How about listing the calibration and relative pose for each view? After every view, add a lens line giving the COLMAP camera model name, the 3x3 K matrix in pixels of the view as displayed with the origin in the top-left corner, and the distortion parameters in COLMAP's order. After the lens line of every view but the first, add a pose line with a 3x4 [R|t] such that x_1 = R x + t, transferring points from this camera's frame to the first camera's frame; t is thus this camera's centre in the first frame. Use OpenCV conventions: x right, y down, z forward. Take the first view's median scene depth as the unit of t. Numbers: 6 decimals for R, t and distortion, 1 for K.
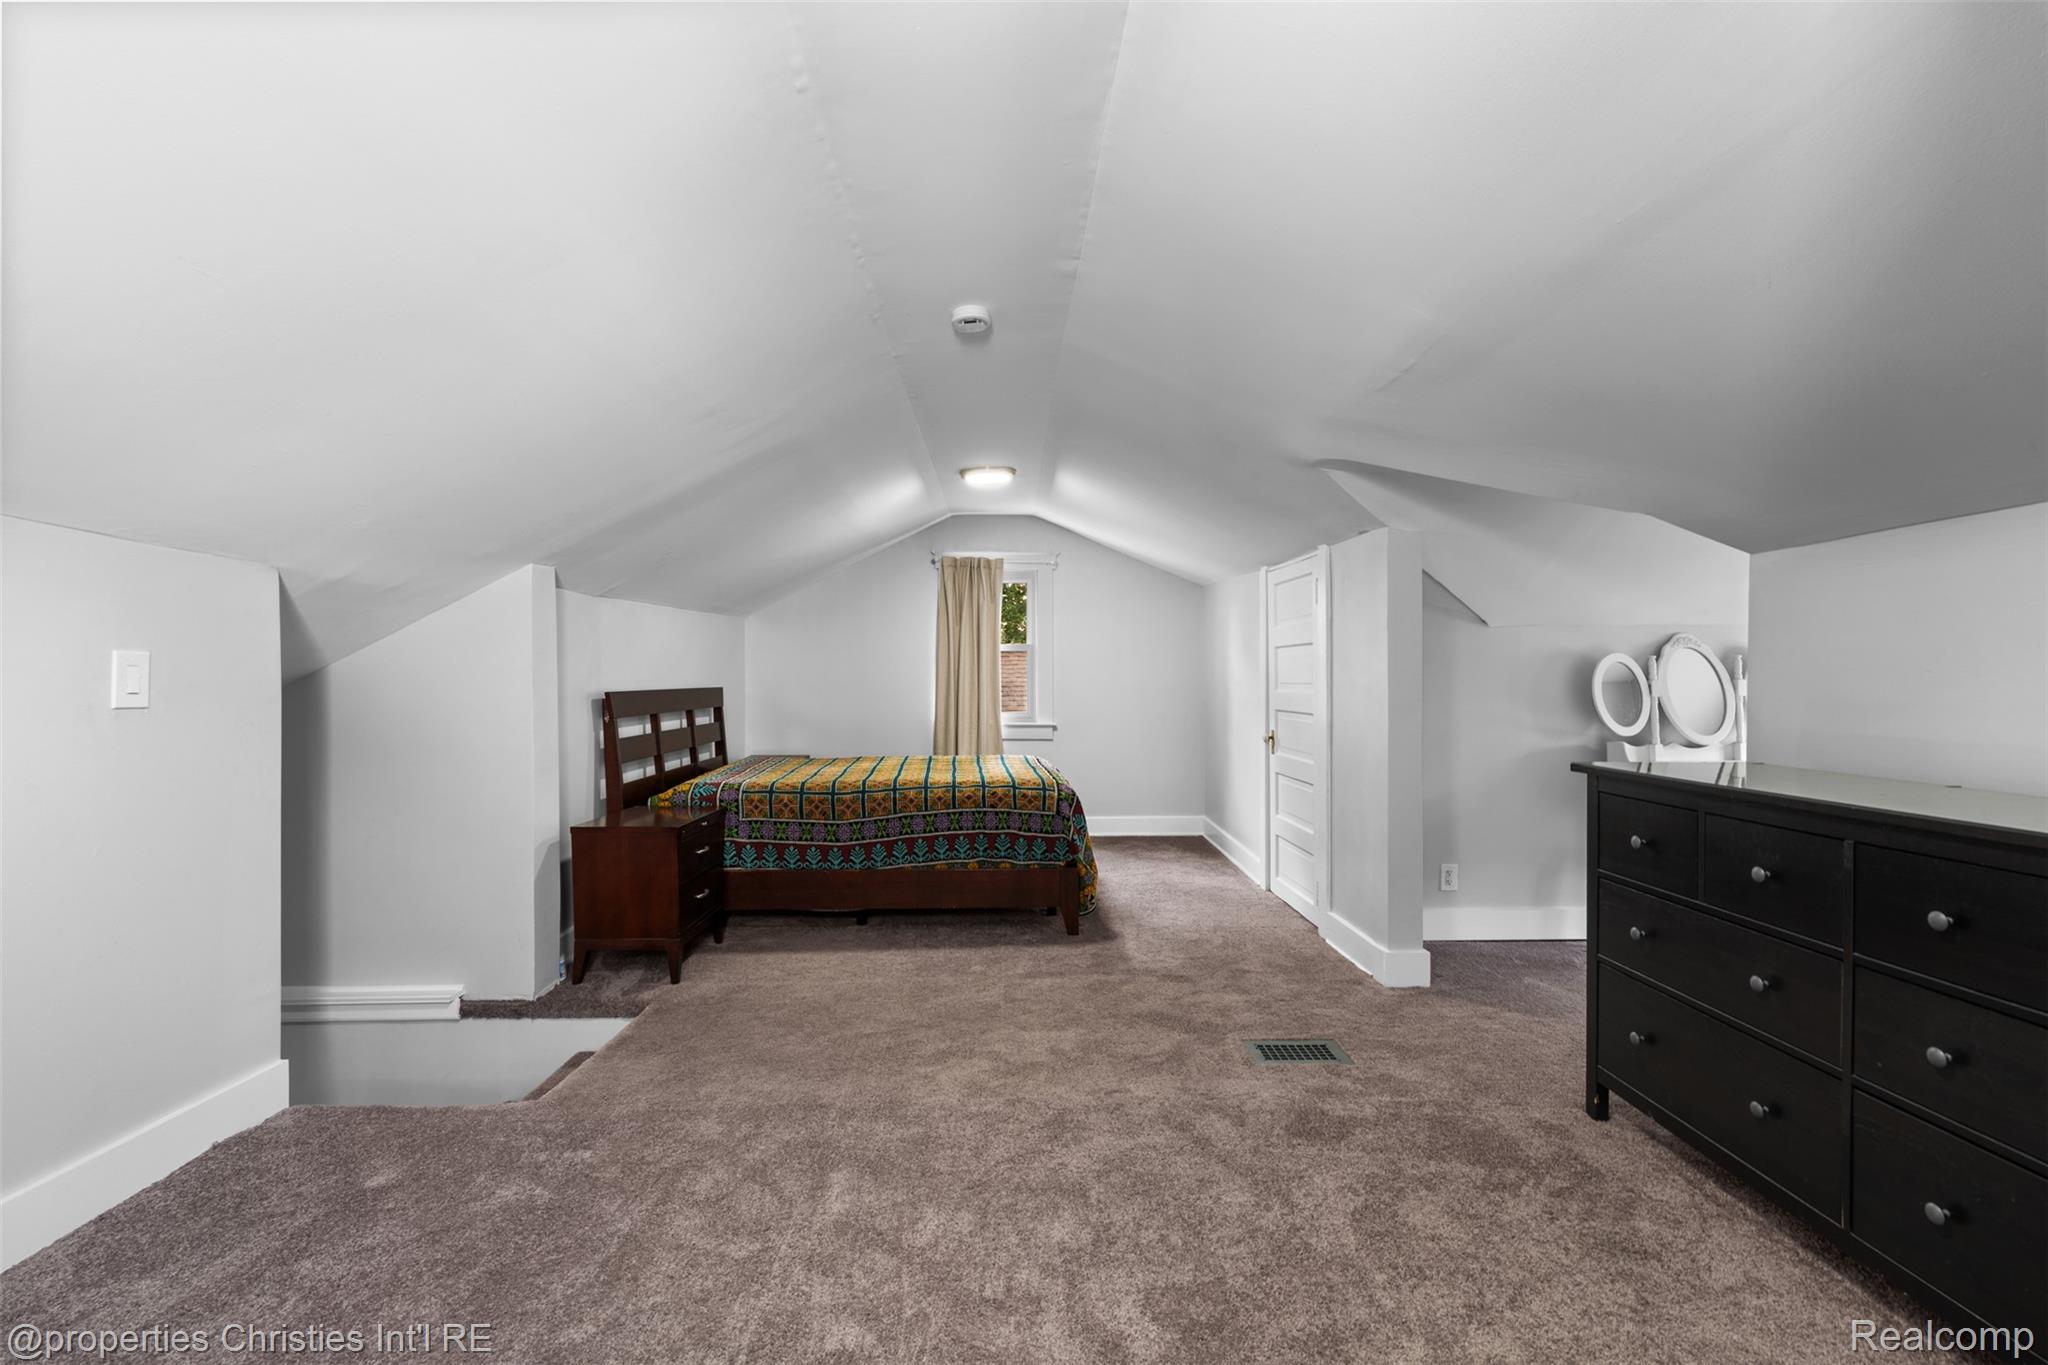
lens RADIAL K [[869.4, 0, 1024.0], [0, 869.4, 682.5], [0, 0, 1]] dist [-0.002710, -0.000149]
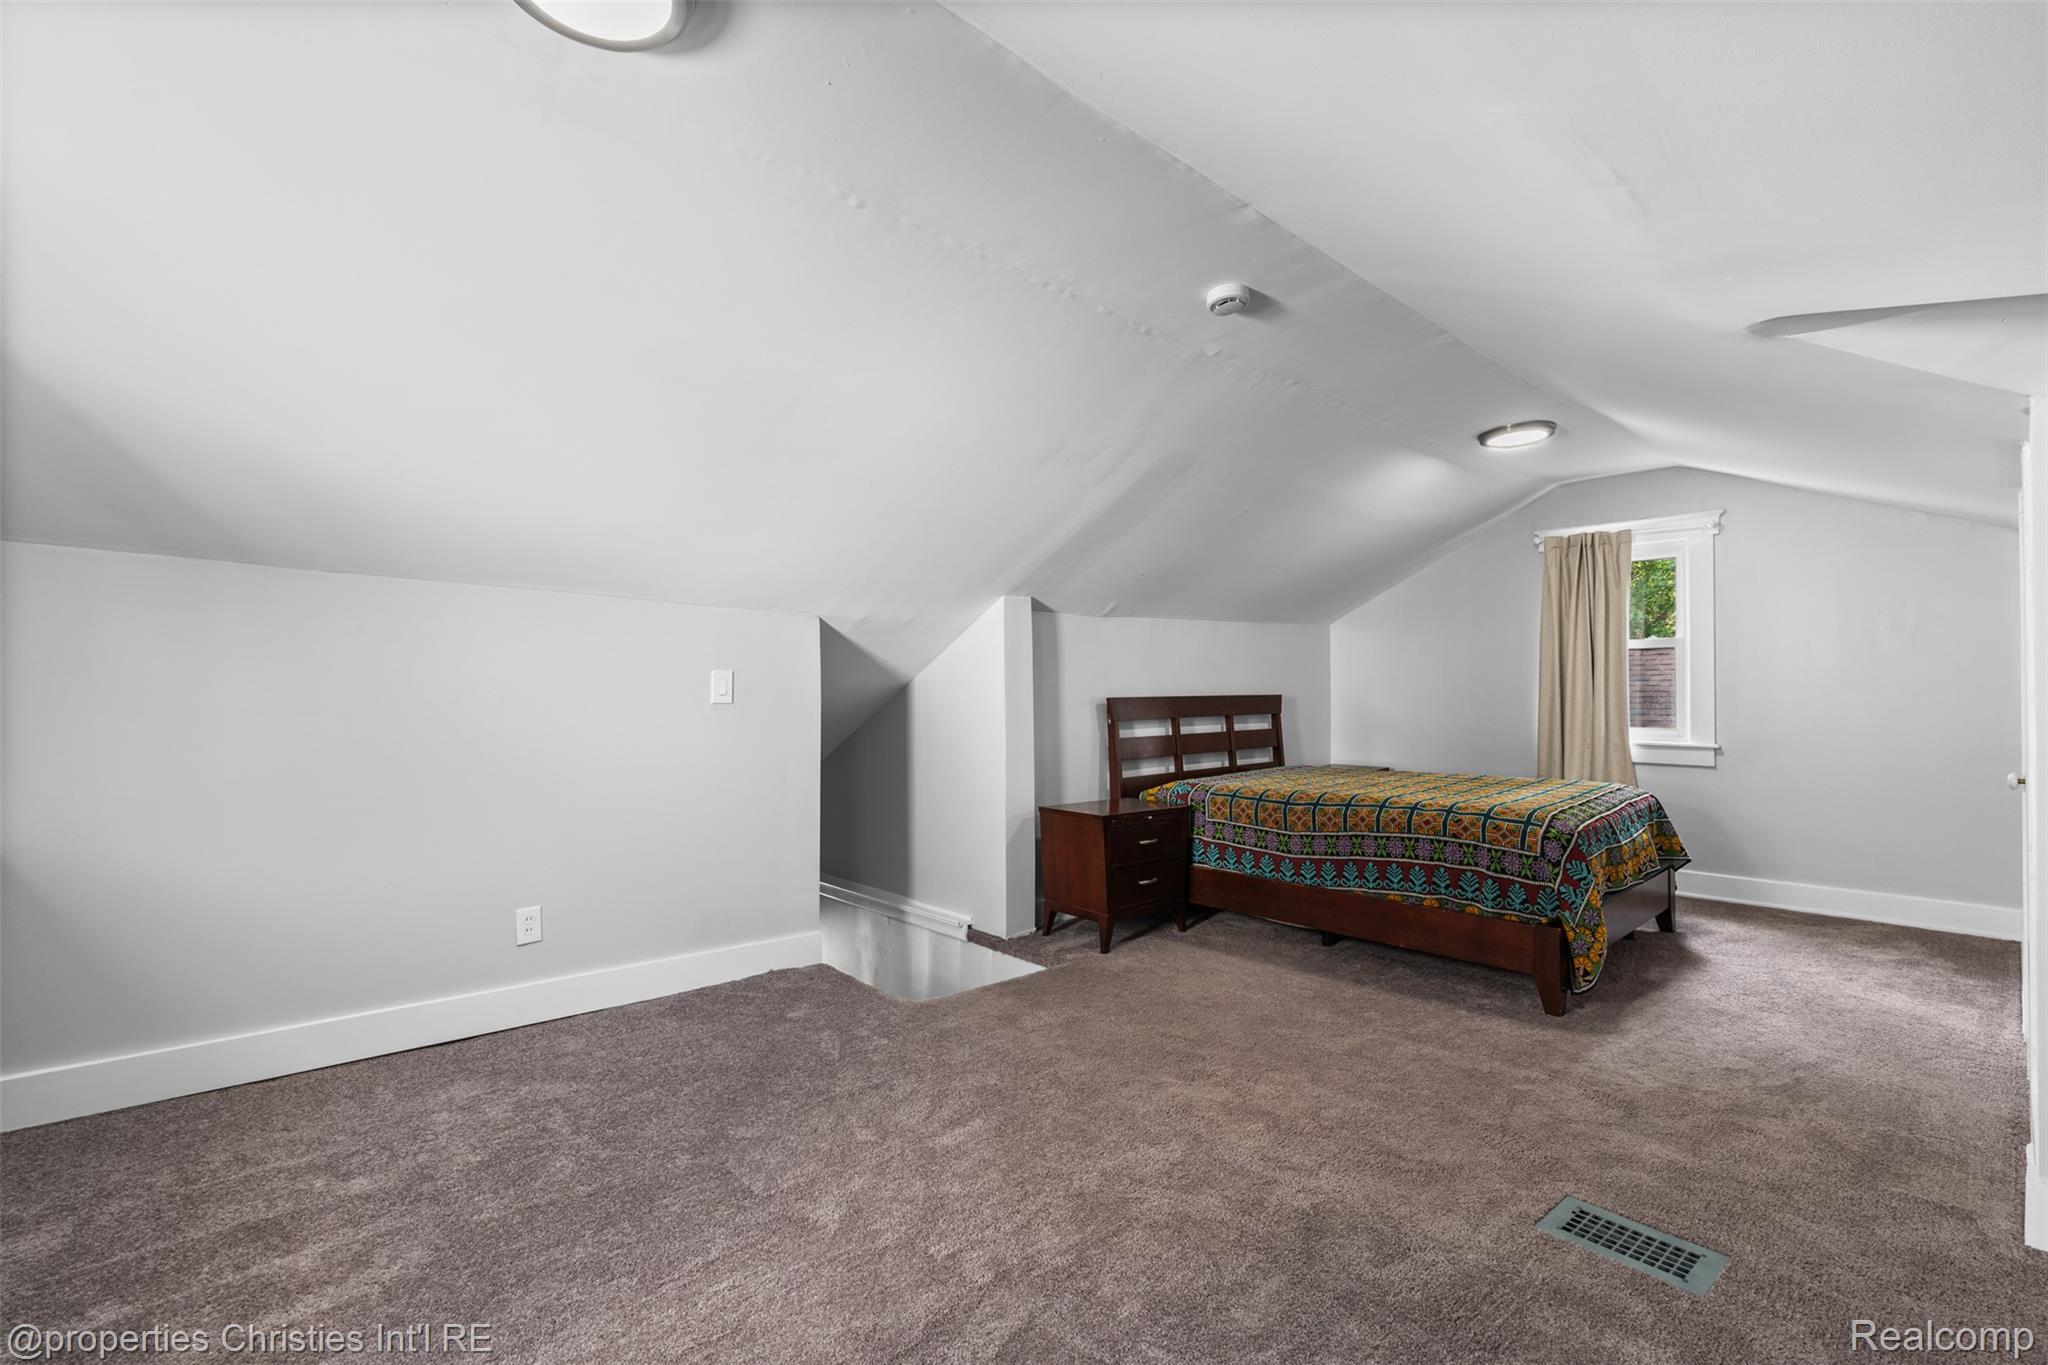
lens RADIAL K [[869.2, 0, 1026.4], [0, 869.2, 690.3], [0, 0, 1]] dist [-0.003222, -0.000030]
pose [[0.666131, -0.002976, -0.745829, 0.314042], [0.000858, 0.999994, -0.003224, 0.004403], [0.745834, 0.001507, 0.666130, 0.135511]]
